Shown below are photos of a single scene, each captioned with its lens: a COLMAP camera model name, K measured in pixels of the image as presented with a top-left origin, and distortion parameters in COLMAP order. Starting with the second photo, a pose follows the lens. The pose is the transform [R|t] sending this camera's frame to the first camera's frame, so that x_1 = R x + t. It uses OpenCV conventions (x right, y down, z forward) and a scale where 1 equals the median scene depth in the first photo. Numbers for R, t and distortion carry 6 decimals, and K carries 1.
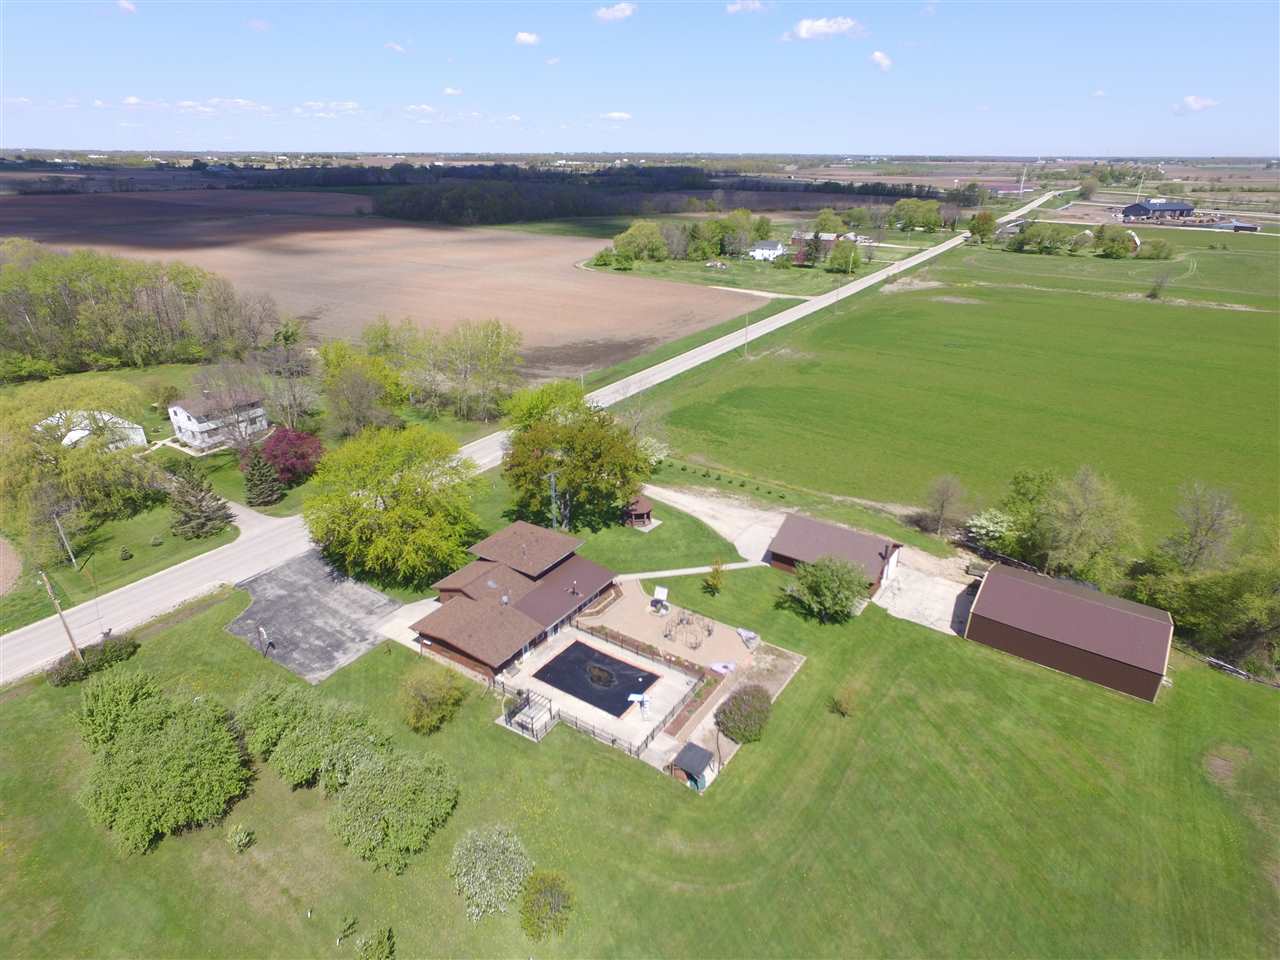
lens RADIAL K [[730.8, 0, 643.2], [0, 730.8, 476.7], [0, 0, 1]] dist [-0.009992, 0.015528]
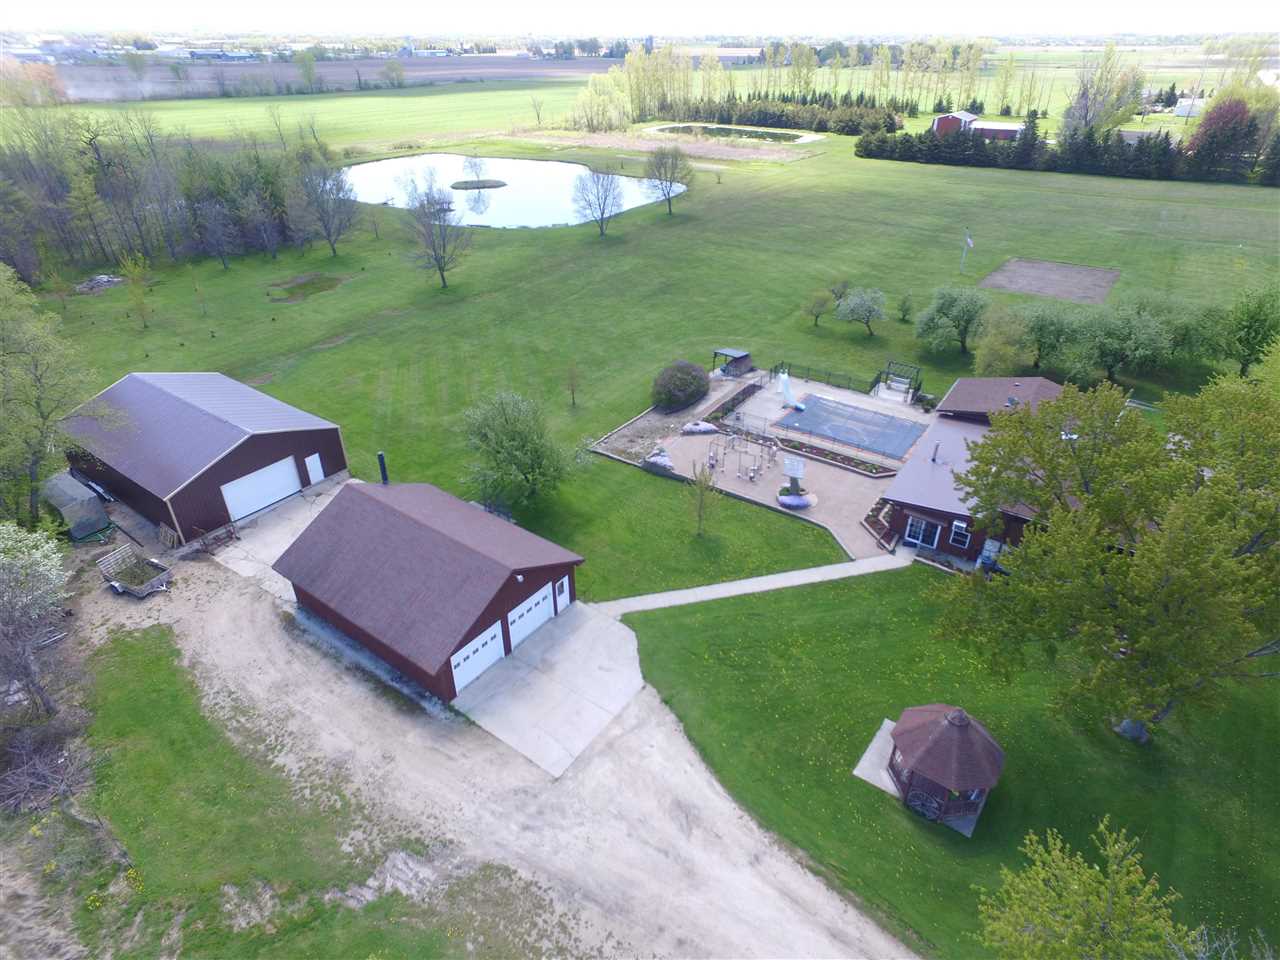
lens RADIAL K [[738.4, 0, 644.9], [0, 738.4, 462.5], [0, 0, 1]] dist [-0.016444, 0.023922]
pose [[-0.999832, -0.016051, 0.008848, 0.153104], [-0.002162, 0.582645, 0.812724, -0.363047], [-0.018200, 0.812568, -0.582582, 1.431191]]
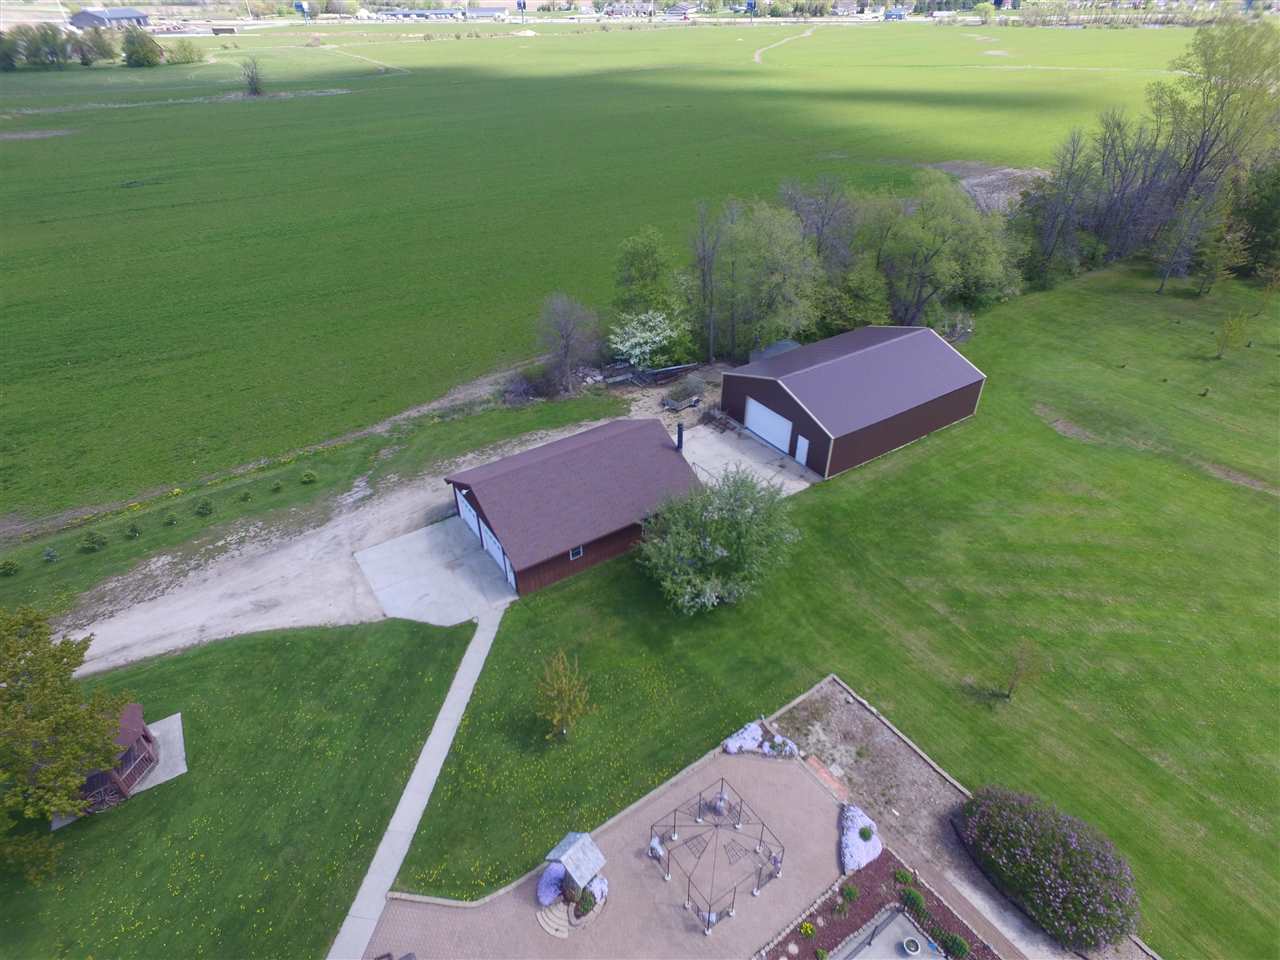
lens RADIAL K [[730.8, 0, 643.2], [0, 730.8, 476.7], [0, 0, 1]] dist [-0.009992, 0.015528]
pose [[0.364385, -0.534311, 0.762716, -0.132100], [0.389152, 0.831451, 0.396547, -0.113413], [-0.846040, 0.152317, 0.510897, 0.816704]]
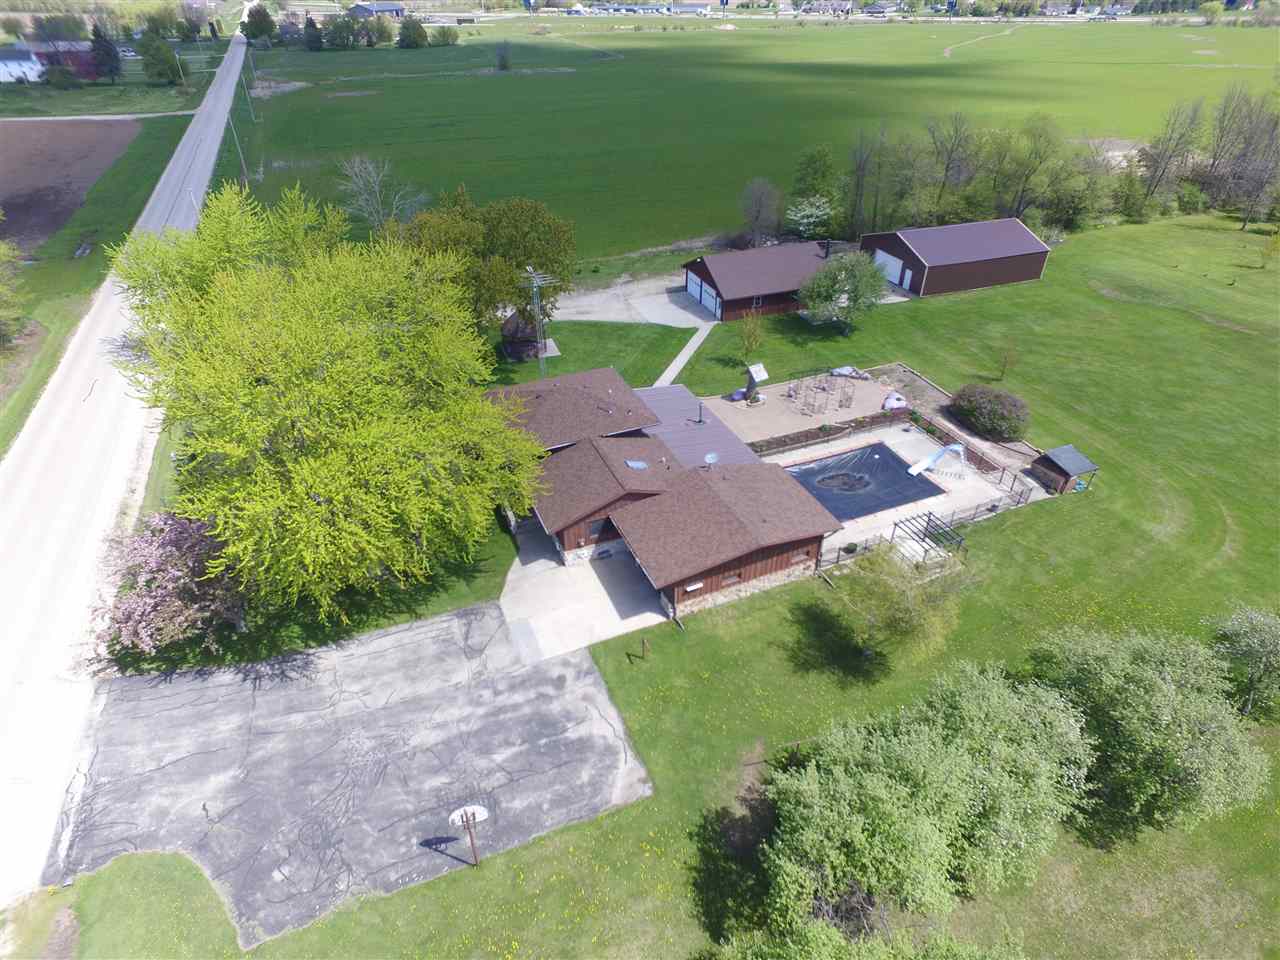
lens RADIAL K [[730.8, 0, 643.2], [0, 730.8, 476.7], [0, 0, 1]] dist [-0.009992, 0.015528]
pose [[0.563021, -0.473734, 0.677188, -0.607202], [0.343010, 0.879442, 0.330041, -0.029389], [-0.751899, 0.046462, 0.657639, 0.643347]]
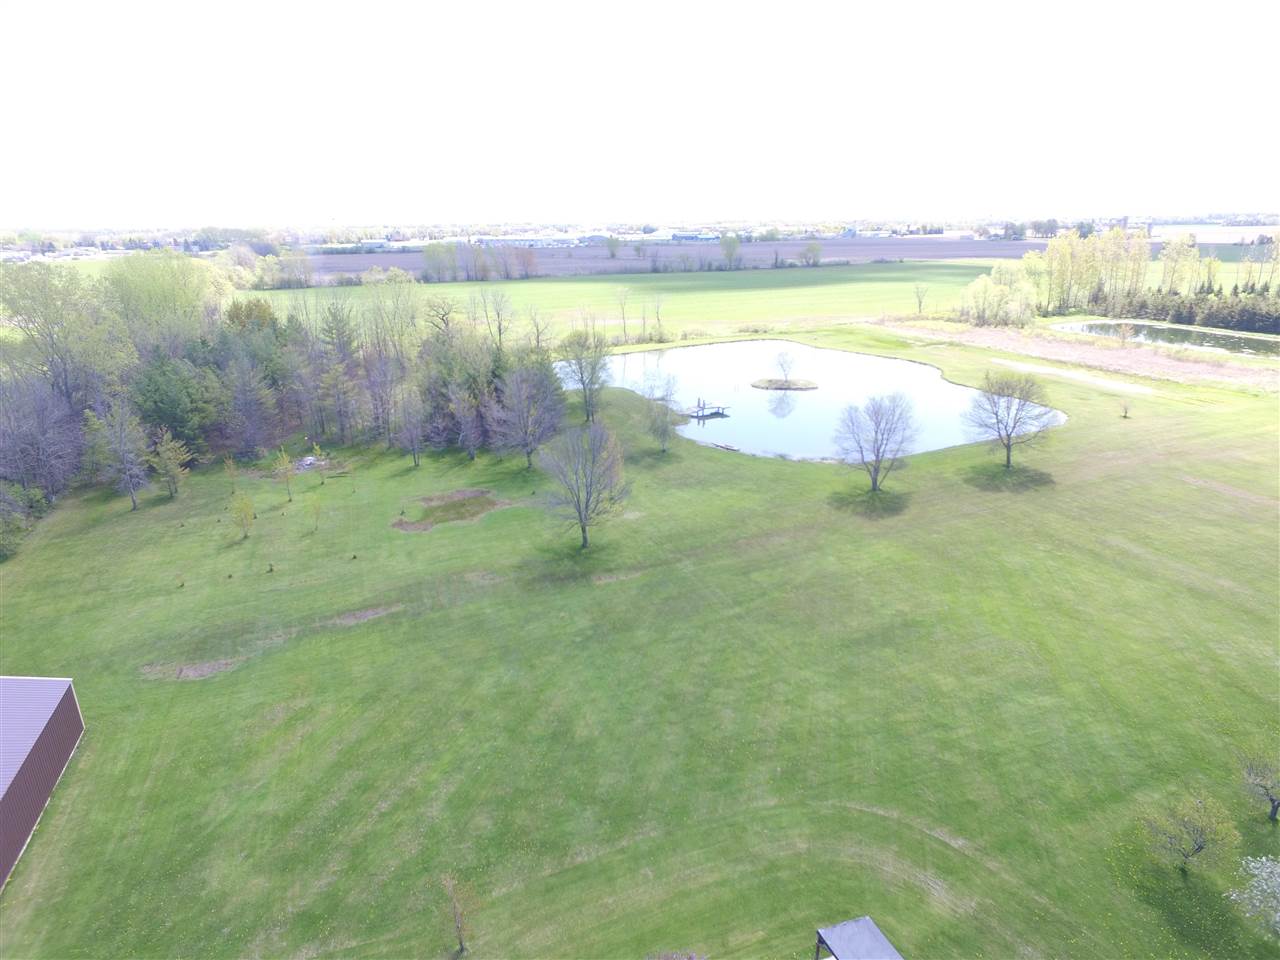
lens RADIAL K [[738.4, 0, 644.9], [0, 738.4, 462.5], [0, 0, 1]] dist [-0.016444, 0.023922]
pose [[-0.839511, -0.167412, 0.516908, -0.002450], [0.227699, 0.755381, 0.614453, -0.134125], [-0.493330, 0.633539, -0.596032, 0.902956]]
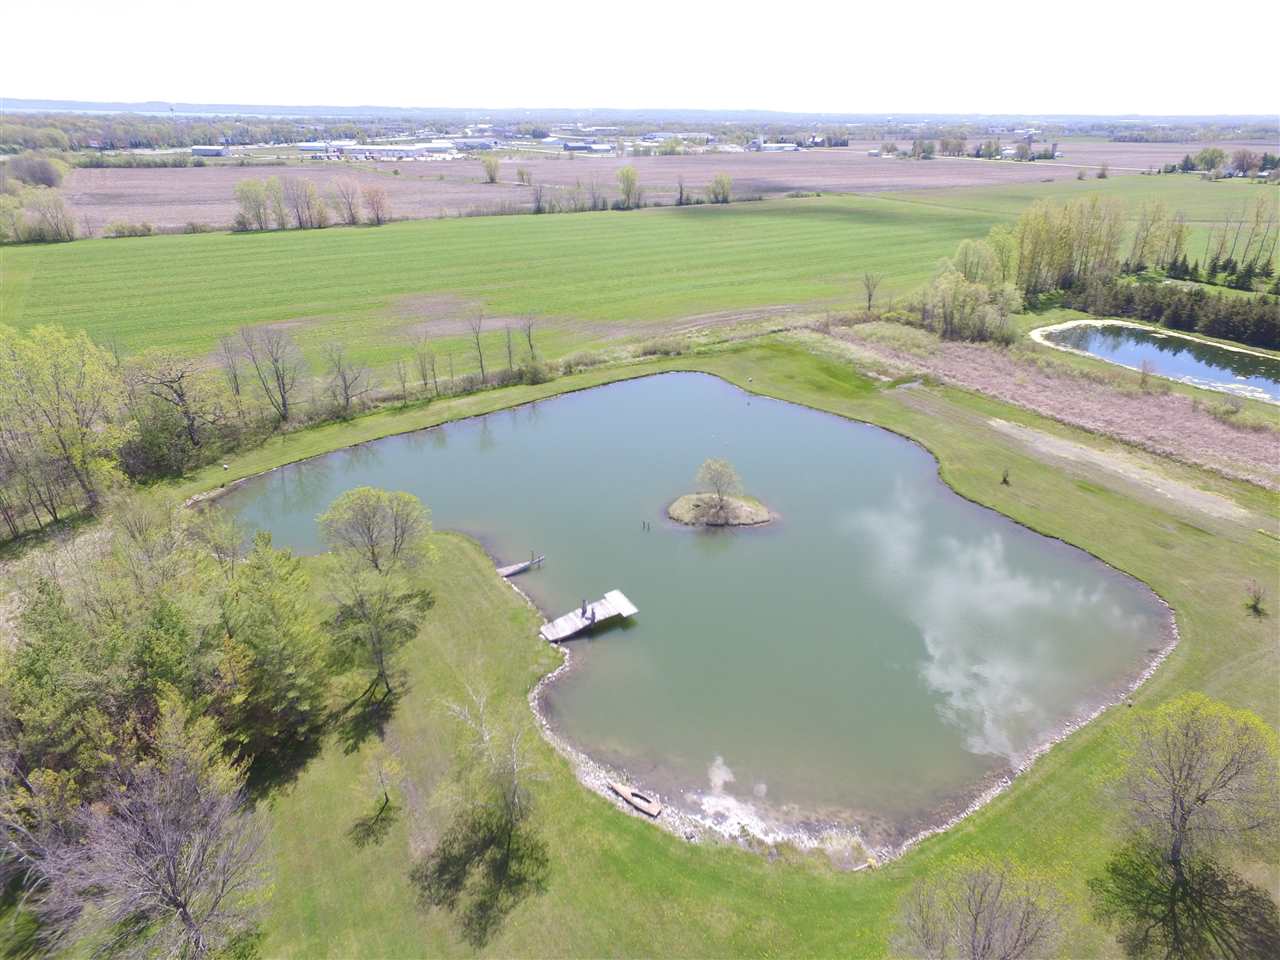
lens RADIAL K [[738.4, 0, 644.9], [0, 738.4, 462.5], [0, 0, 1]] dist [-0.016444, 0.023922]
pose [[-0.903822, -0.195557, 0.380610, 0.346090], [0.161561, 0.667679, 0.726707, -0.011316], [-0.396237, 0.718305, -0.571869, 0.208149]]
